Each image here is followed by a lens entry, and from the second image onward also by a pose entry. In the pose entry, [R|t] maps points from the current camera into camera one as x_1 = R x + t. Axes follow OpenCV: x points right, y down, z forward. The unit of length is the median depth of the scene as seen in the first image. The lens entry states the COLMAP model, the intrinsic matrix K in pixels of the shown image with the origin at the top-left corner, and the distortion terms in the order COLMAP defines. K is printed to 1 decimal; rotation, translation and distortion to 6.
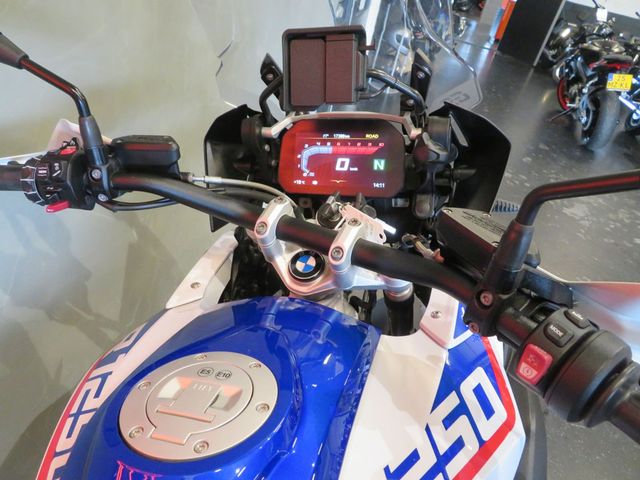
lens RADIAL K [[451.4, 0, 321.0], [0, 451.4, 240.9], [0, 0, 1]] dist [-0.000593, 0.000704]
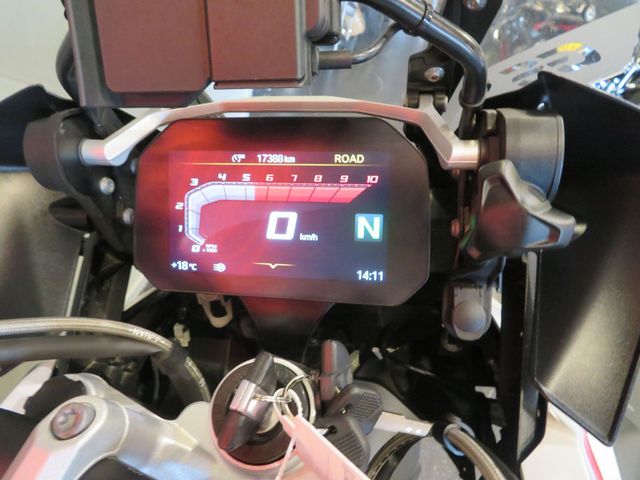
lens RADIAL K [[451.4, 0, 315.9], [0, 451.4, 236.8], [0, 0, 1]] dist [-0.000593, 0.000704]
pose [[0.994475, -0.051066, 0.091718, 0.040351], [0.045509, 0.997057, 0.061690, -0.183858], [-0.094598, -0.057175, 0.993872, 0.576160]]
